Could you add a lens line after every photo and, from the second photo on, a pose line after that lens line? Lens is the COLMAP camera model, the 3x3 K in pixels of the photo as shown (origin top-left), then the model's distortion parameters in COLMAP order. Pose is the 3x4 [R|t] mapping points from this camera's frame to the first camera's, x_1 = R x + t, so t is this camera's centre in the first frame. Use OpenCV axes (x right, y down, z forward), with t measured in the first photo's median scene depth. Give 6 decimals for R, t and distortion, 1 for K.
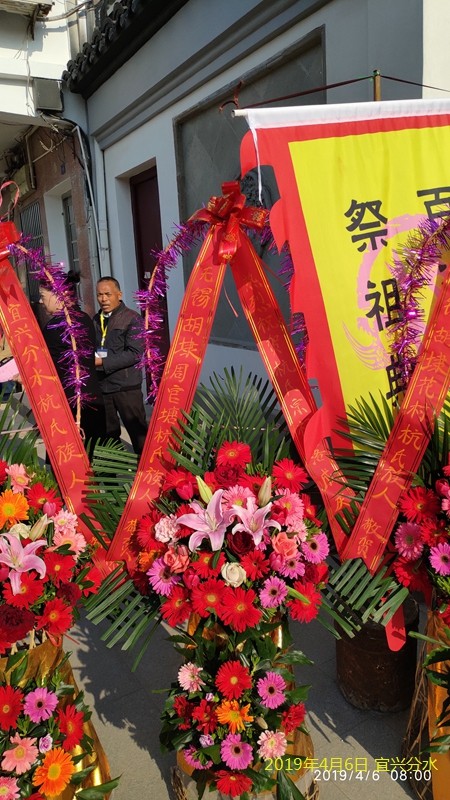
lens RADIAL K [[538.4, 0, 225.0], [0, 538.4, 400.0], [0, 0, 1]] dist [0.062619, -0.041489]
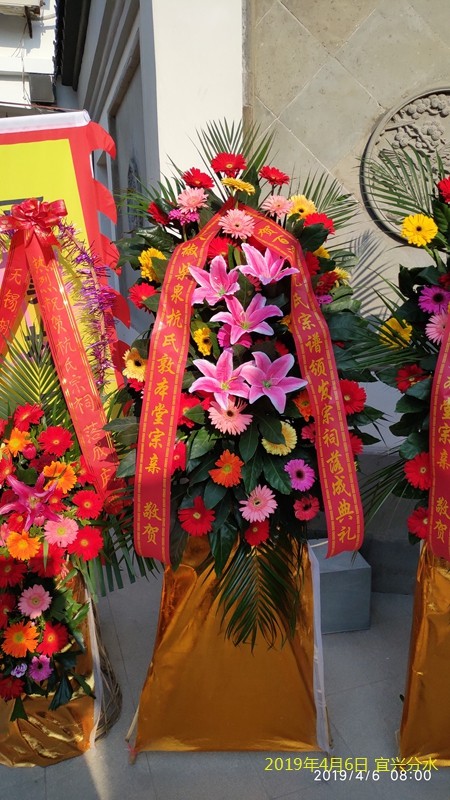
lens RADIAL K [[538.4, 0, 225.0], [0, 538.4, 400.0], [0, 0, 1]] dist [0.062619, -0.041489]
pose [[0.971293, 0.093334, -0.218811, 0.764500], [-0.085002, 0.995262, 0.047208, -0.038614], [0.222181, -0.027253, 0.974625, -0.021493]]
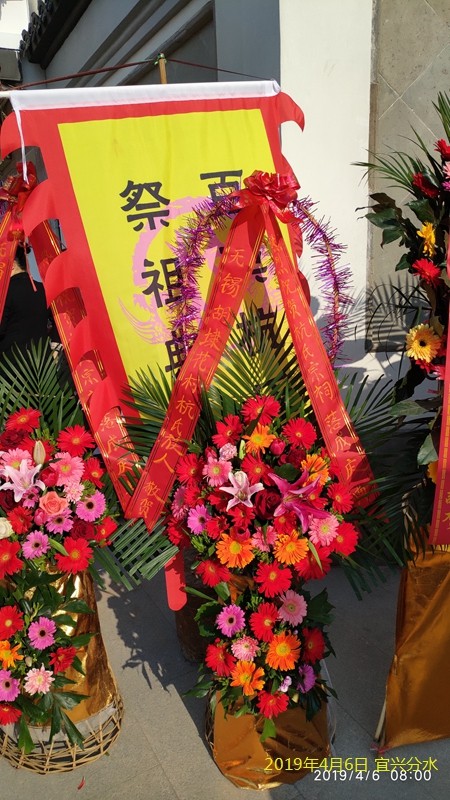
lens RADIAL K [[538.4, 0, 225.0], [0, 538.4, 400.0], [0, 0, 1]] dist [0.062619, -0.041489]
pose [[0.999041, 0.028578, -0.033167, 0.294053], [-0.027100, 0.998656, 0.044189, 0.002508], [0.034385, -0.043248, 0.998472, -0.039885]]
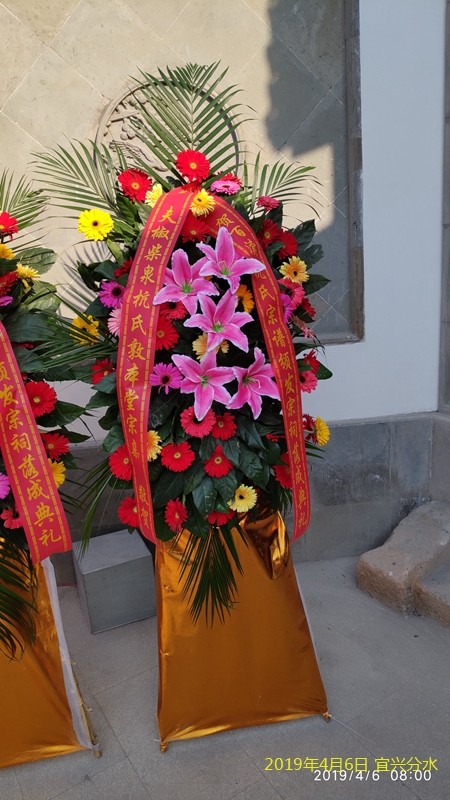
lens RADIAL K [[542.3, 0, 225.0], [0, 542.3, 400.0], [0, 0, 1]] dist [0.060382, -0.046961]
pose [[0.998708, -0.018537, -0.047313, 1.034637], [0.021489, 0.997803, 0.062676, -0.059933], [0.046048, -0.063611, 0.996912, 0.012718]]
